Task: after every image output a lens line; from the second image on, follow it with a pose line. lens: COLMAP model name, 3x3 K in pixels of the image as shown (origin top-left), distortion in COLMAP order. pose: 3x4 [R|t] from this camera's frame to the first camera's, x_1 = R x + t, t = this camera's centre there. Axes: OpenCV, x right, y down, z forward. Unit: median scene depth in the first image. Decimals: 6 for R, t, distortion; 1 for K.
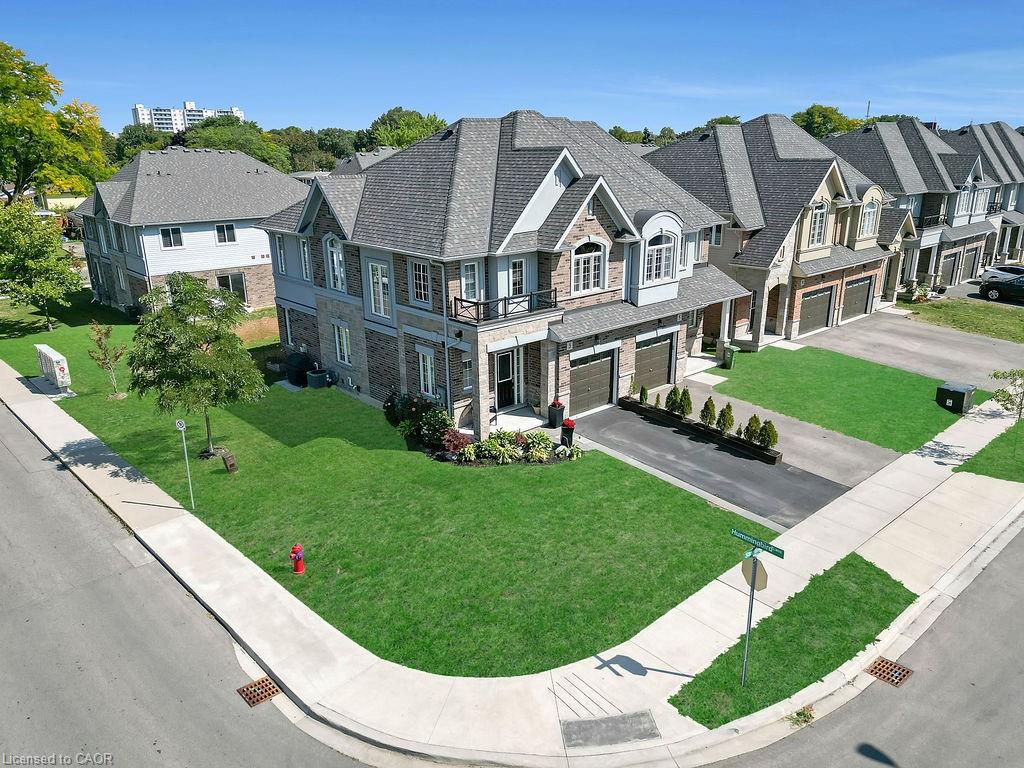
lens RADIAL K [[724.9, 0, 512.0], [0, 724.9, 384.0], [0, 0, 1]] dist [-0.000844, -0.001486]
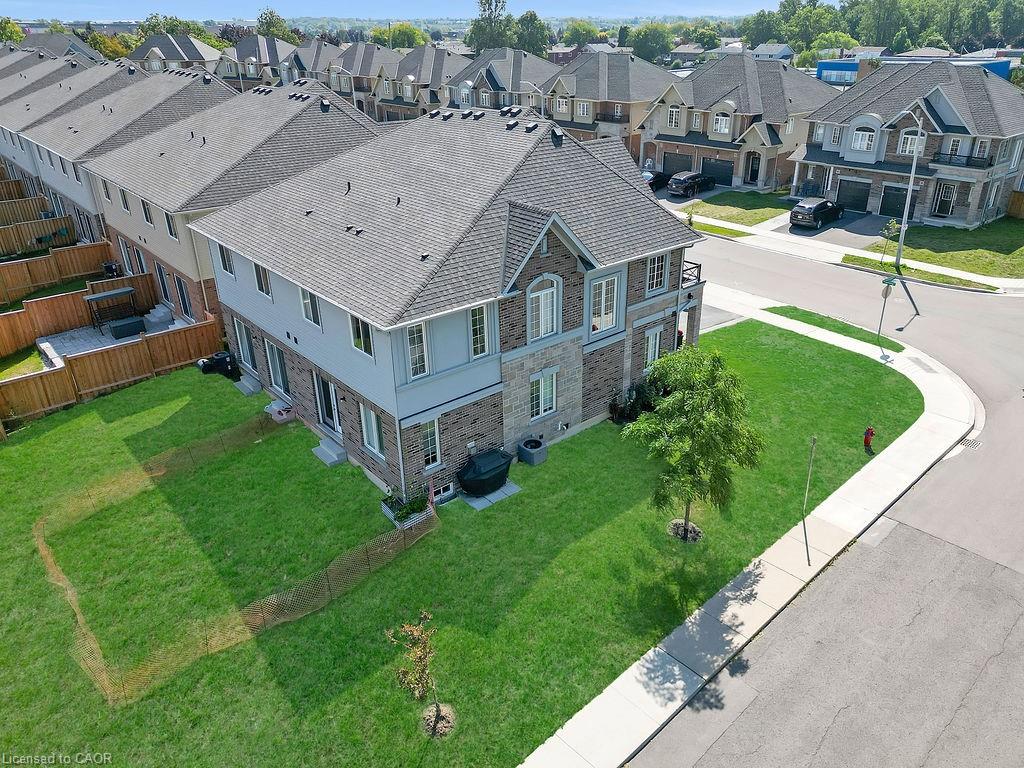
lens RADIAL K [[724.9, 0, 512.0], [0, 724.9, 384.0], [0, 0, 1]] dist [-0.000844, -0.001486]
pose [[0.039516, -0.421503, 0.905966, -1.141158], [0.332687, 0.860494, 0.385836, -0.465299], [-0.942209, 0.286156, 0.174232, 0.985524]]
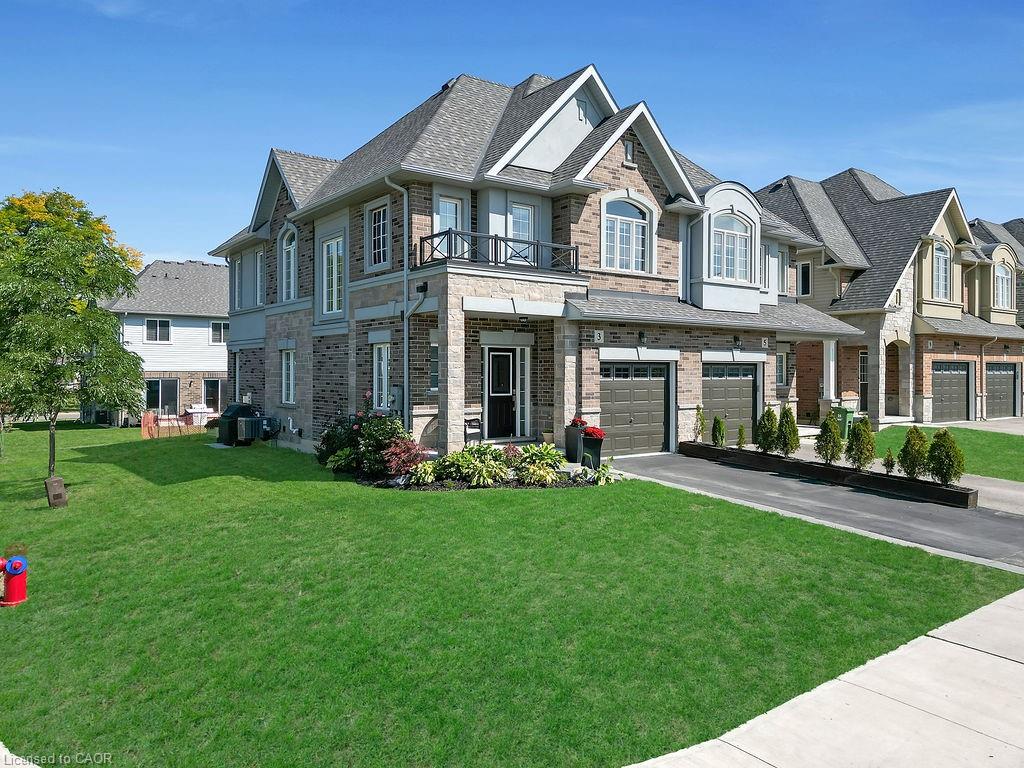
lens RADIAL K [[737.0, 0, 509.1], [0, 737.0, 363.0], [0, 0, 1]] dist [0.005855, 0.000918]
pose [[0.996283, 0.013576, -0.085063, 0.053448], [-0.039662, 0.948893, -0.313094, 0.174744], [0.076465, 0.315304, 0.945905, 0.358146]]
